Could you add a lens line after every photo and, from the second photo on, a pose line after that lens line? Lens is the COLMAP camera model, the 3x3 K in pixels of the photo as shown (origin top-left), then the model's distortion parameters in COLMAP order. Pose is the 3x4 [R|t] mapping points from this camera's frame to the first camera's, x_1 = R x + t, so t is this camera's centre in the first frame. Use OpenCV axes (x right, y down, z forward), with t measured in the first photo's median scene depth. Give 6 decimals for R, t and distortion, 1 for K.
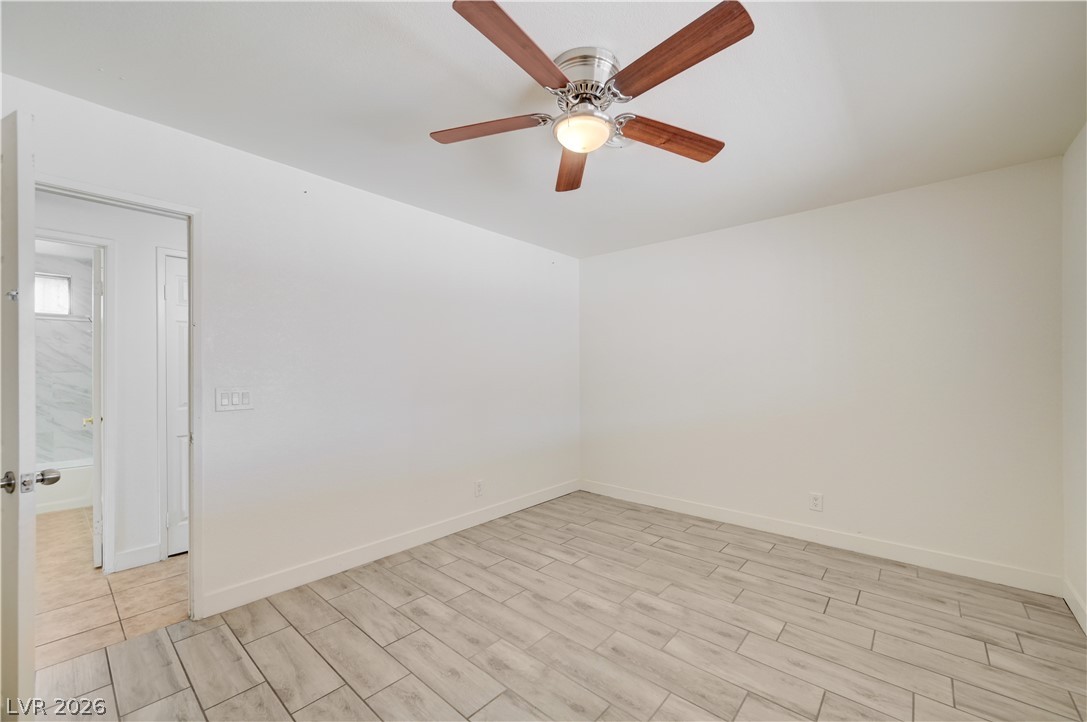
lens RADIAL K [[430.7, 0, 546.3], [0, 430.7, 368.4], [0, 0, 1]] dist [0.001951, 0.000092]
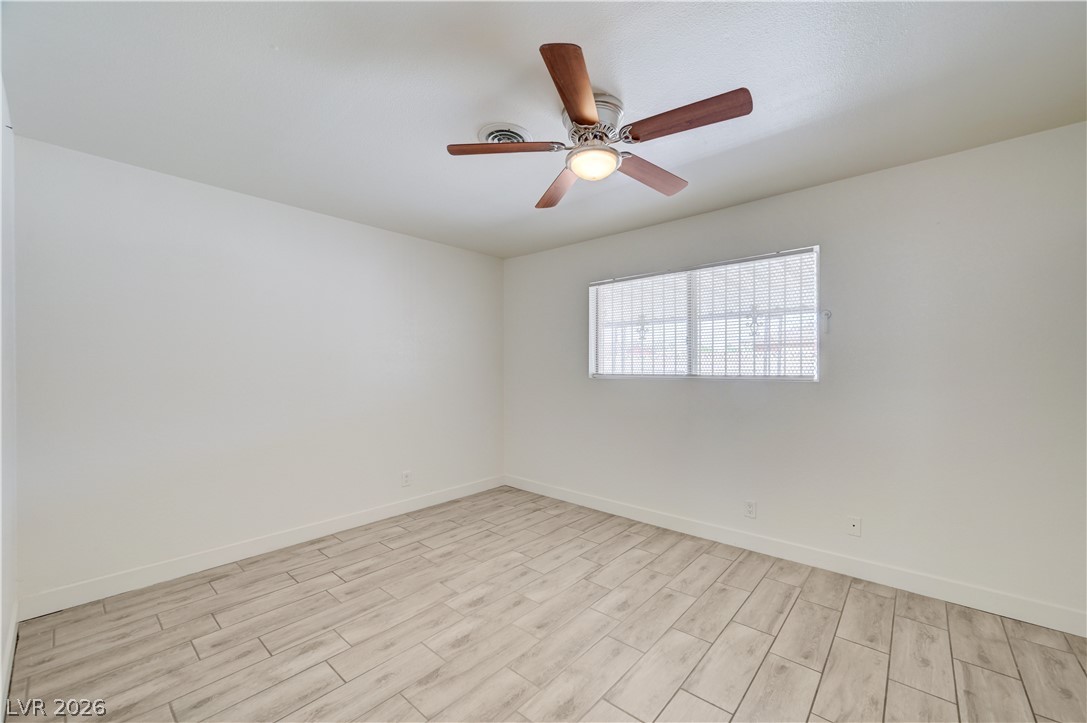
lens RADIAL K [[430.7, 0, 546.3], [0, 430.7, 368.9], [0, 0, 1]] dist [0.001951, 0.000092]
pose [[-0.000233, 0.001210, 0.999999, -0.741983], [-0.005397, 0.999985, -0.001211, 0.004480], [-0.999985, -0.005398, -0.000226, 0.793200]]
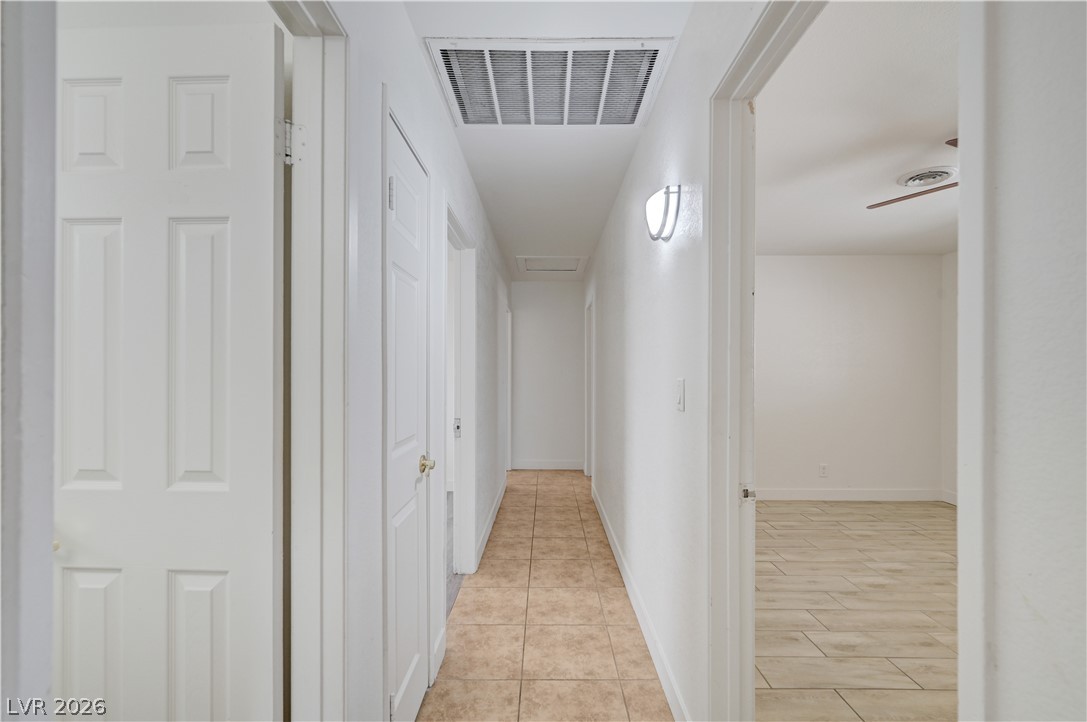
lens RADIAL K [[455.4, 0, 547.3], [0, 455.4, 368.5], [0, 0, 1]] dist [0.003509, 0.000178]
pose [[0.746613, 0.012206, 0.665146, -1.268991], [-0.013600, 0.999903, -0.003084, 0.007398], [-0.665119, -0.006743, 0.746707, 0.659265]]
